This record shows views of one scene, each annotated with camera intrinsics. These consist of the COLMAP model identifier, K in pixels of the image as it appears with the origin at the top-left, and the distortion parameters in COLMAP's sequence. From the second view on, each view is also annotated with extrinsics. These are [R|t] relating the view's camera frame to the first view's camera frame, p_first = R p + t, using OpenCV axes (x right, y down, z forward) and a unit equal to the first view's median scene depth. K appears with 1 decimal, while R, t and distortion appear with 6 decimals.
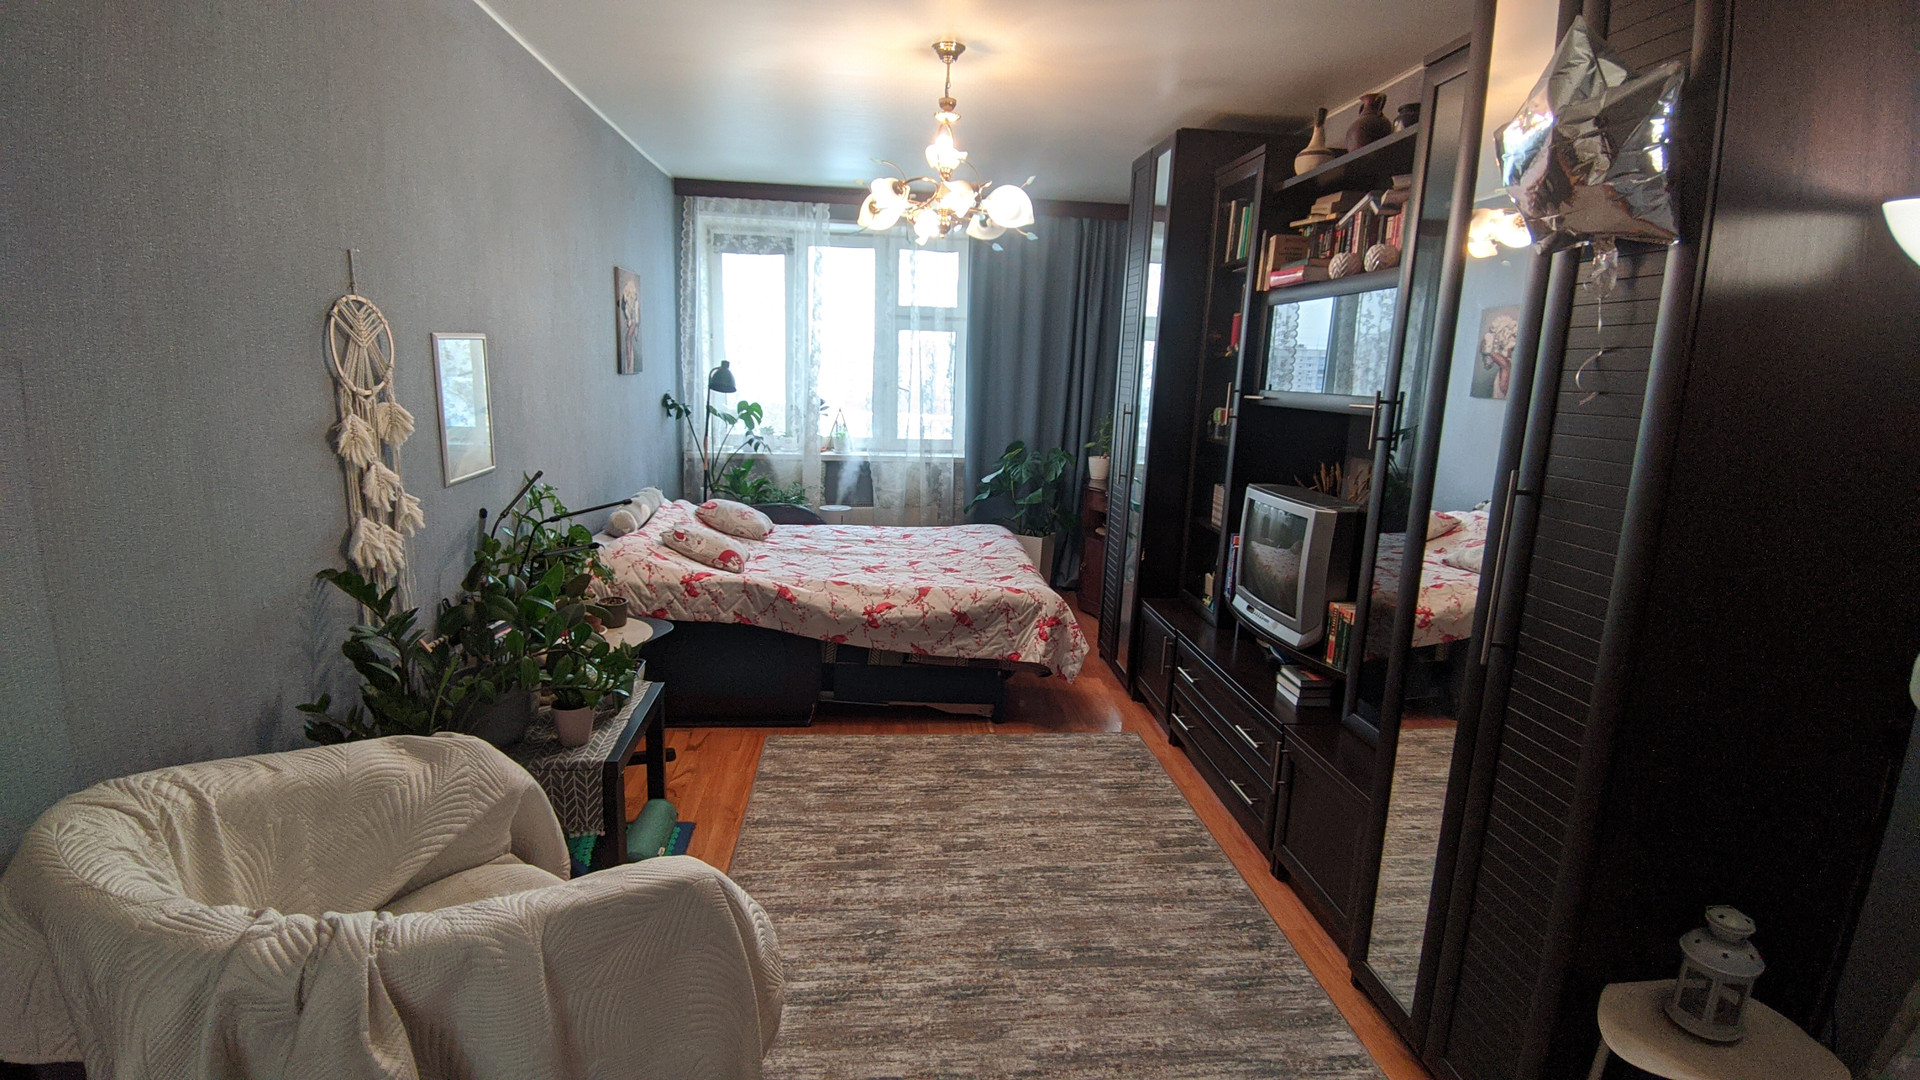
lens RADIAL K [[863.6, 0, 869.7], [0, 863.6, 541.9], [0, 0, 1]] dist [0.030298, -0.032258]
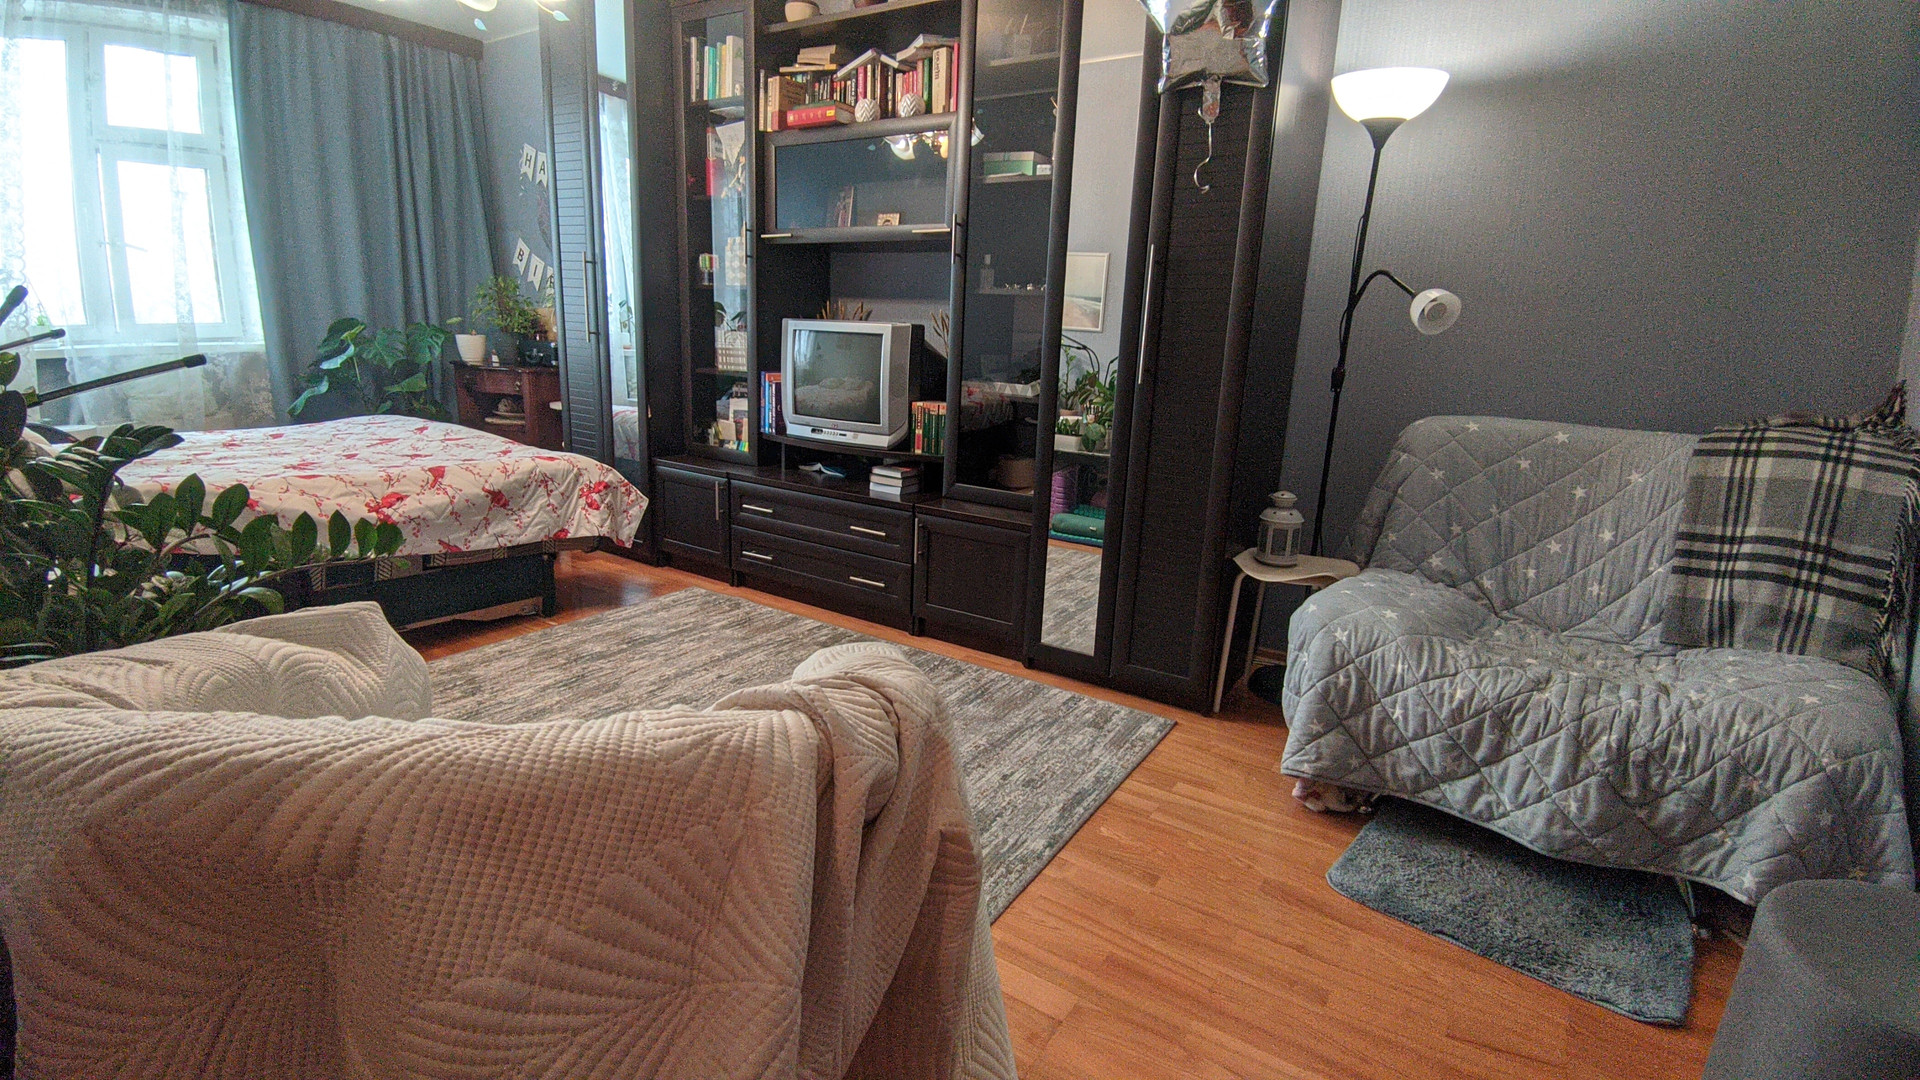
lens RADIAL K [[898.8, 0, 960.0], [0, 898.8, 540.0], [0, 0, 1]] dist [0.033260, -0.050370]
pose [[0.595412, -0.186619, 0.781446, -0.355344], [0.127022, 0.982282, 0.137798, 0.076097], [-0.793316, 0.017215, 0.608567, 0.159511]]
